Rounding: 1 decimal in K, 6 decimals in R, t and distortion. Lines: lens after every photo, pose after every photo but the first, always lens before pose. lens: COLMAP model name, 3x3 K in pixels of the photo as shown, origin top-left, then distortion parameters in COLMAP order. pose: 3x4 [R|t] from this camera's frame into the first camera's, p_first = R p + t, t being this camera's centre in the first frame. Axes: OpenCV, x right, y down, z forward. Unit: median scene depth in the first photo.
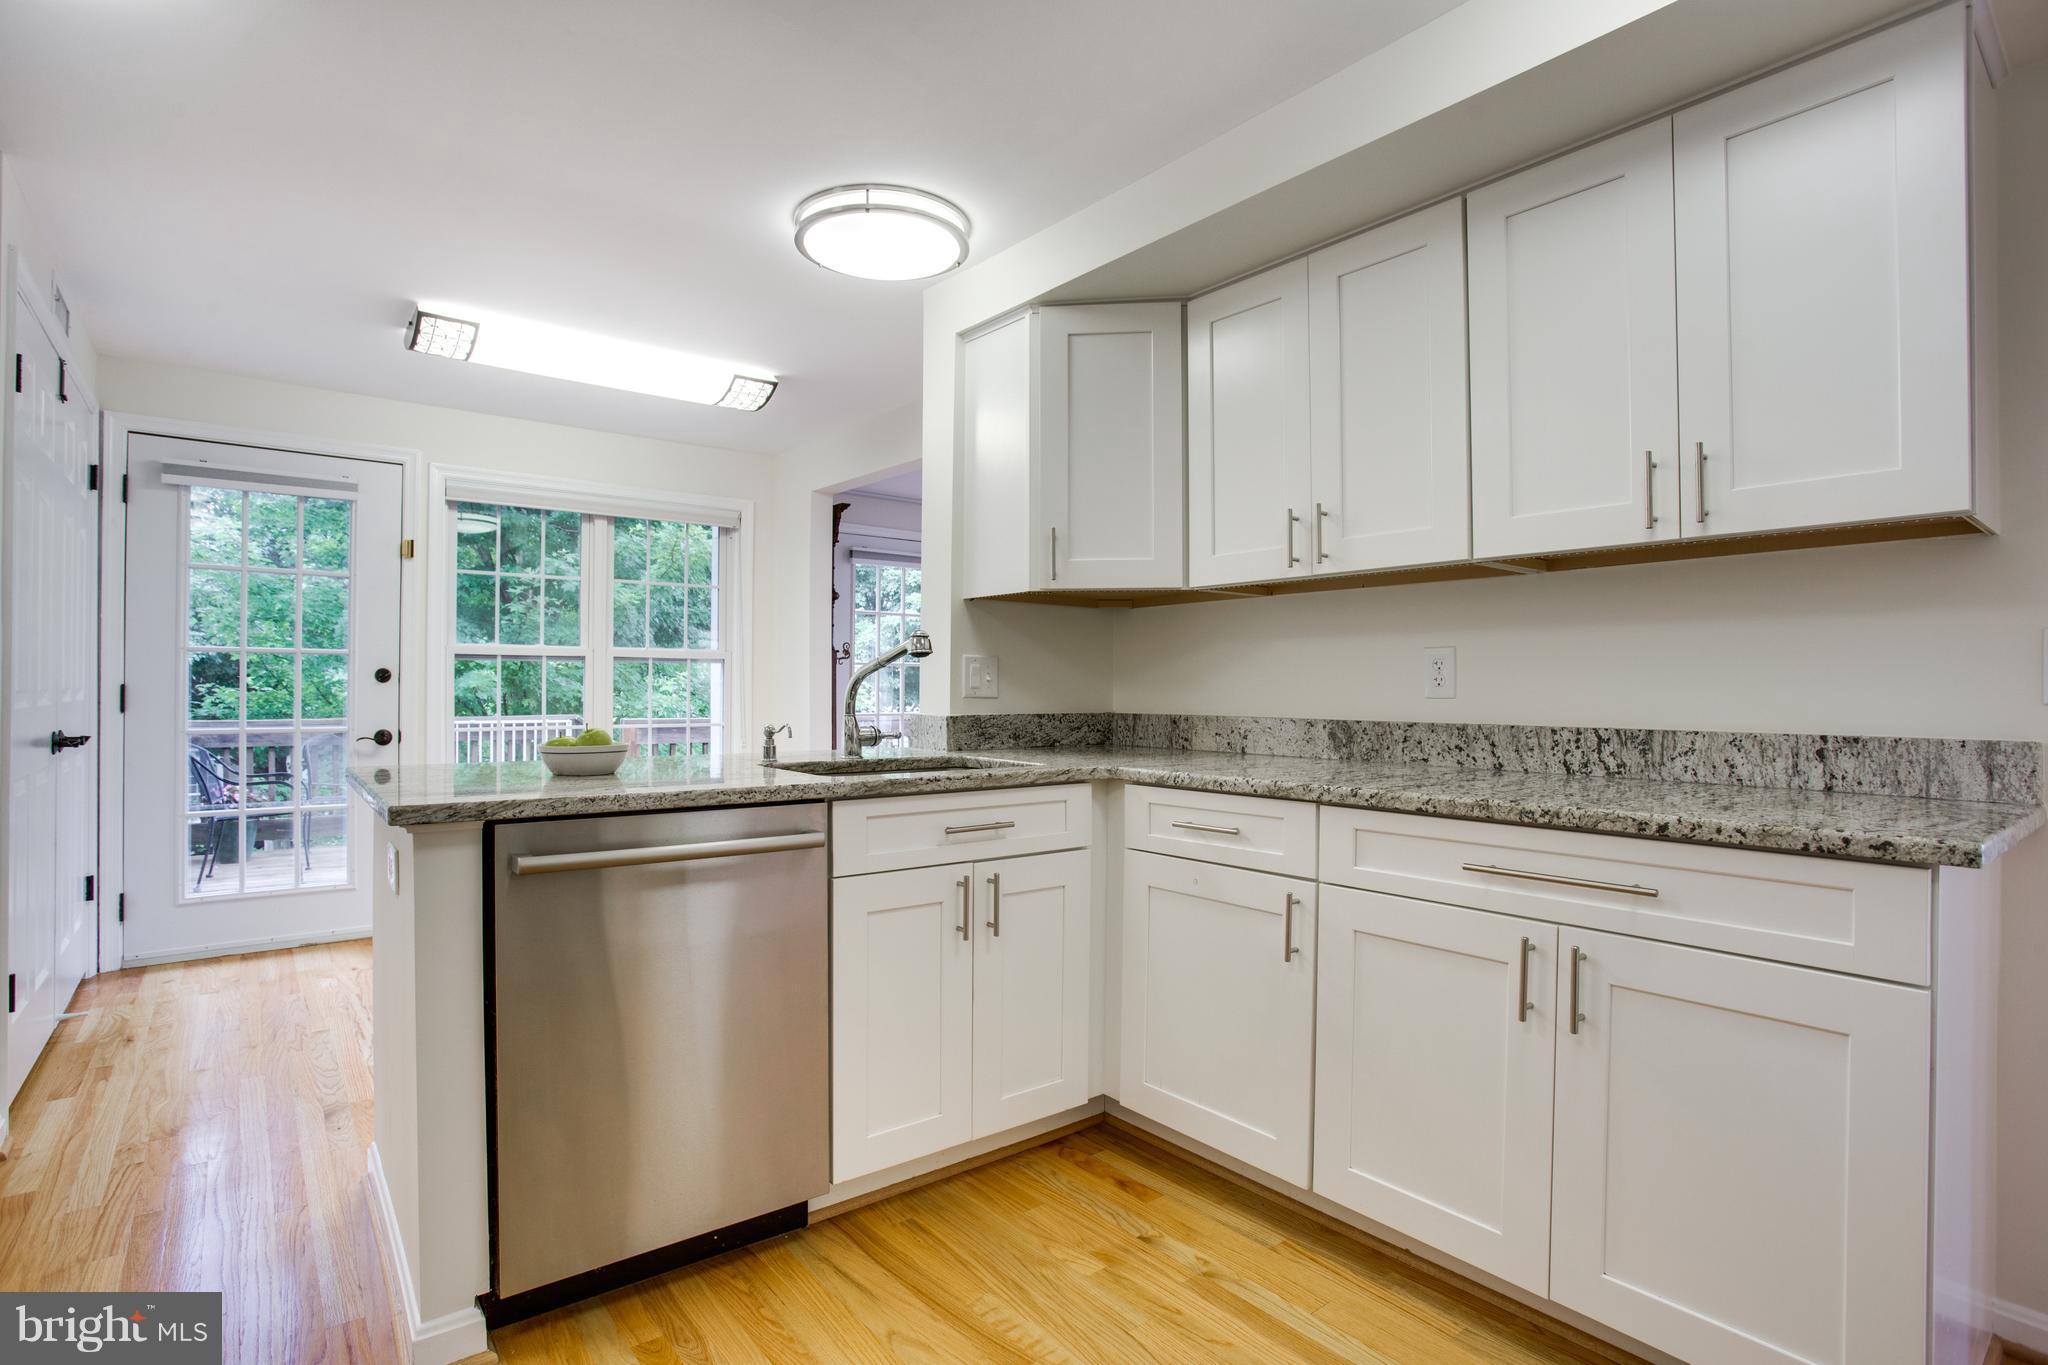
lens RADIAL K [[1002.7, 0, 1015.6], [0, 1002.7, 689.4], [0, 0, 1]] dist [-0.068469, 0.029983]
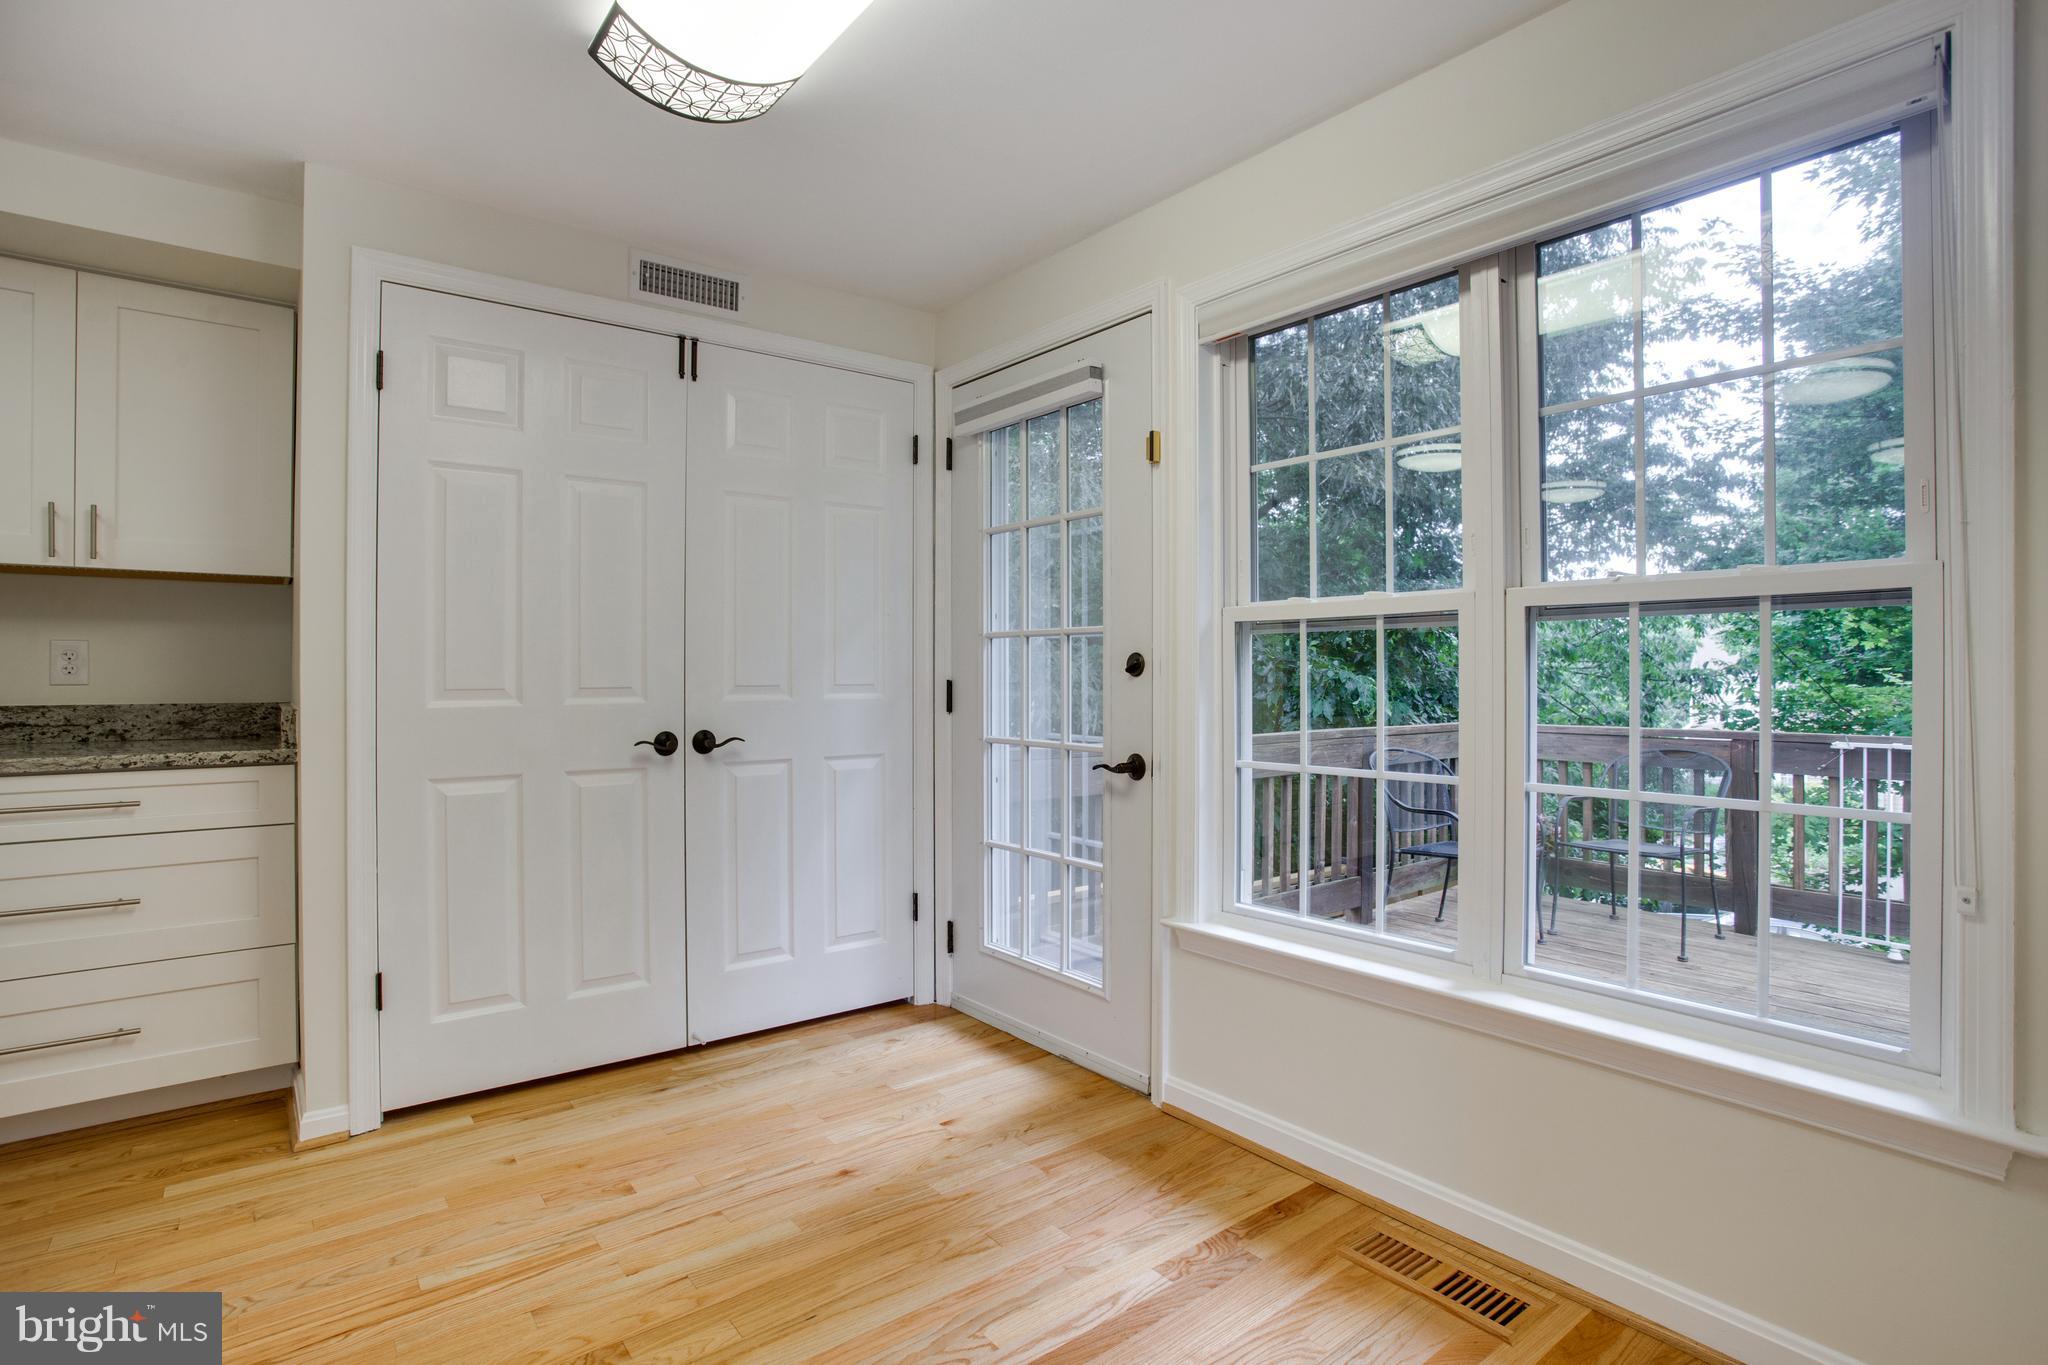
lens RADIAL K [[1007.8, 0, 1018.3], [0, 1007.8, 672.8], [0, 0, 1]] dist [-0.074547, 0.034221]
pose [[-0.012579, -0.008853, -0.999882, -0.032245], [-0.001253, 0.999960, -0.008838, -0.006683], [0.999920, 0.001142, -0.012589, 1.657946]]
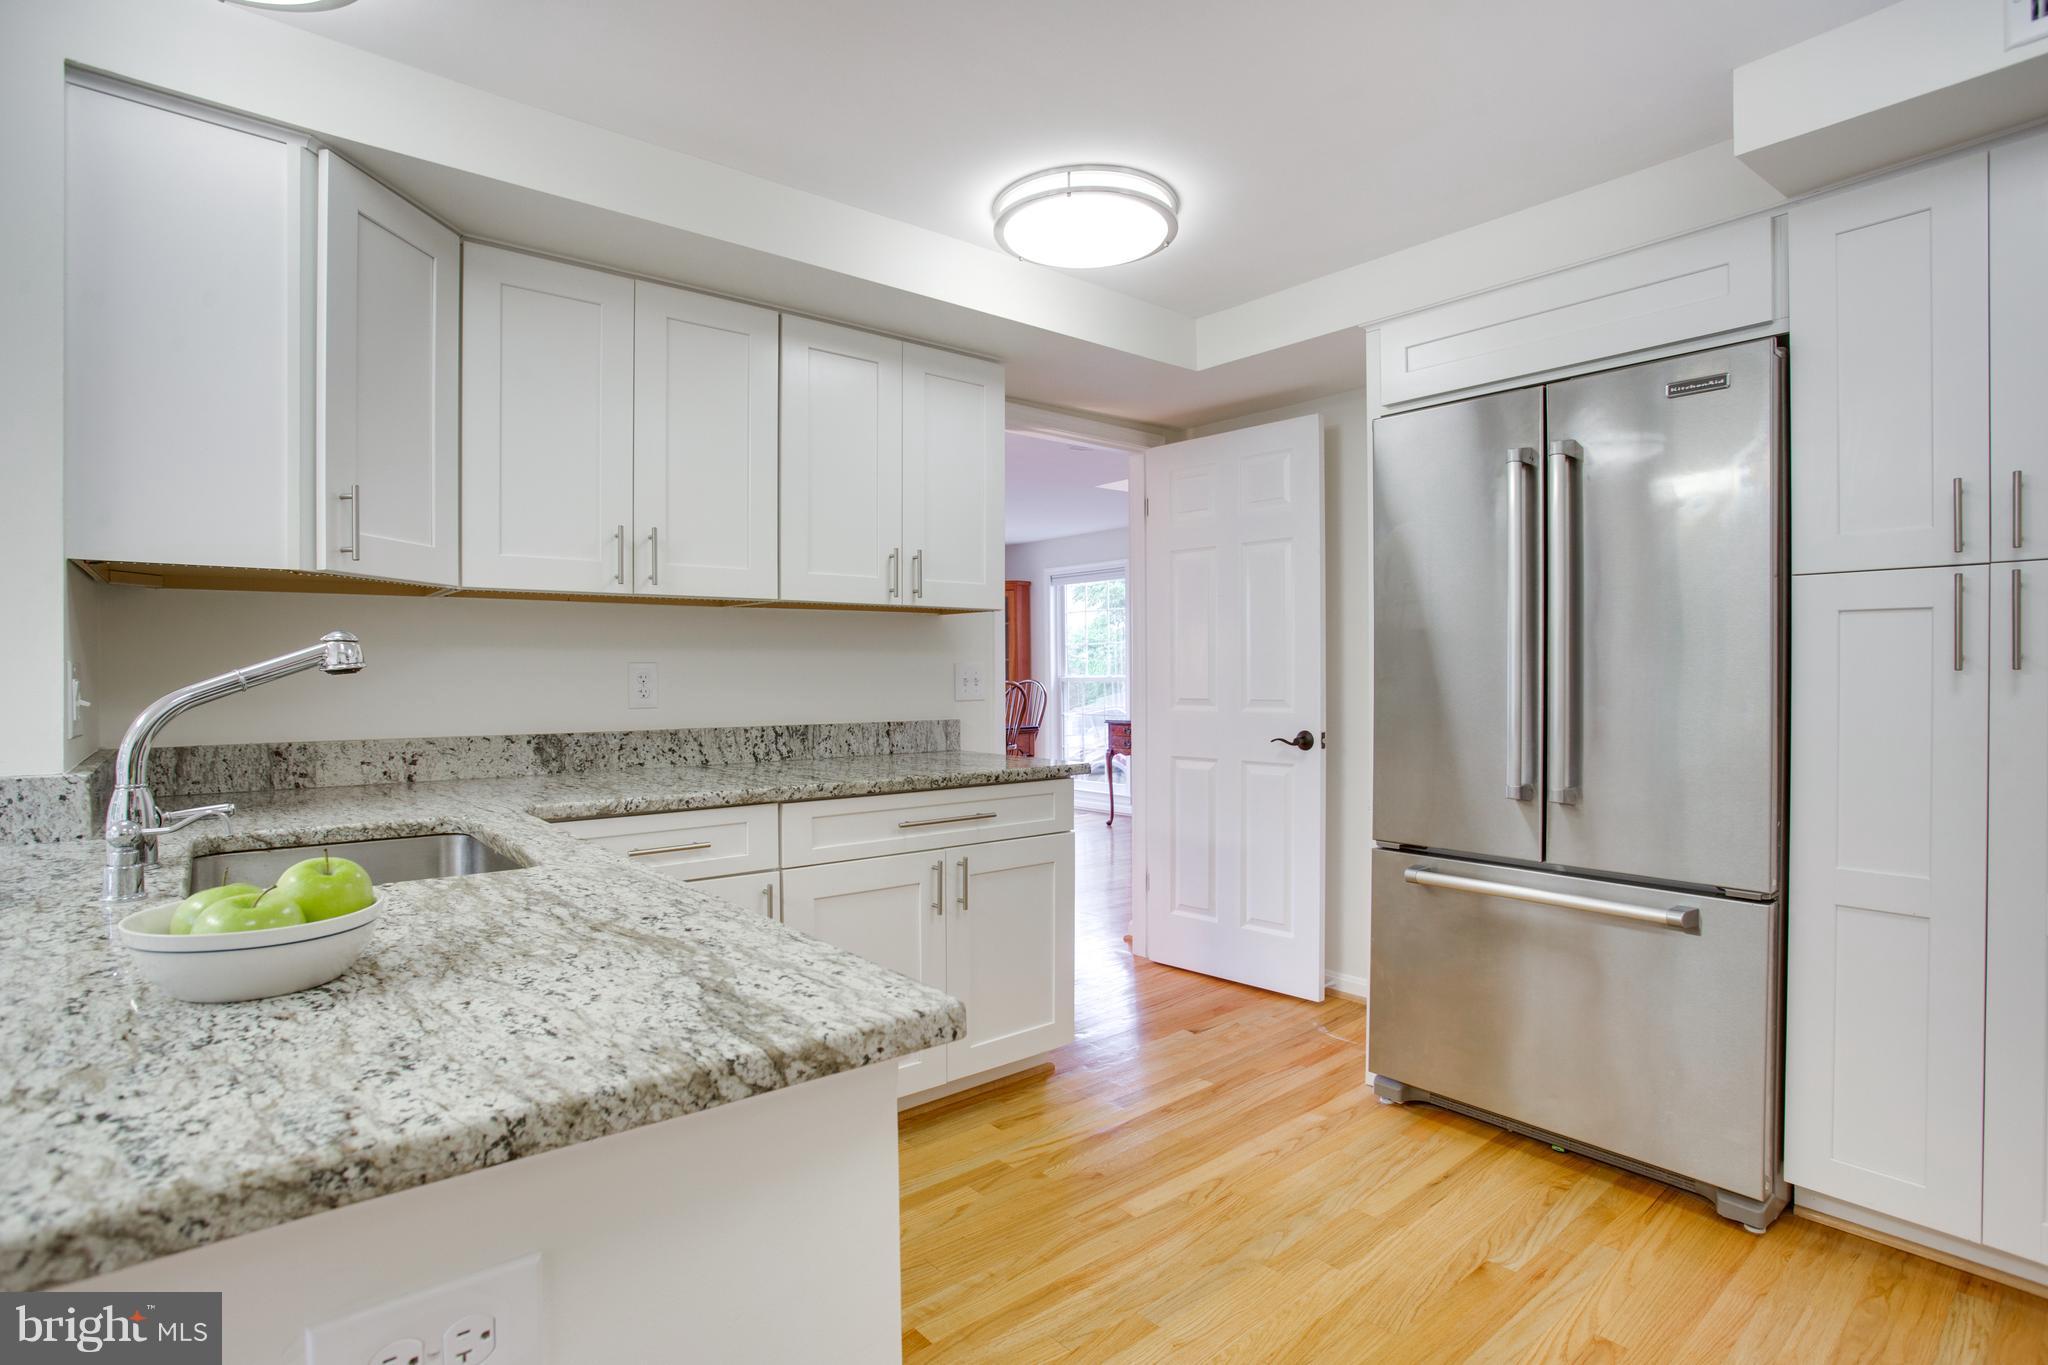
lens RADIAL K [[1042.2, 0, 1024.5], [0, 1042.2, 676.3], [0, 0, 1]] dist [-0.079286, 0.039961]
pose [[-0.027921, -0.008165, 0.999577, -0.747855], [0.002971, 0.999962, 0.008251, -0.035240], [-0.999606, 0.003201, -0.027896, 0.604727]]
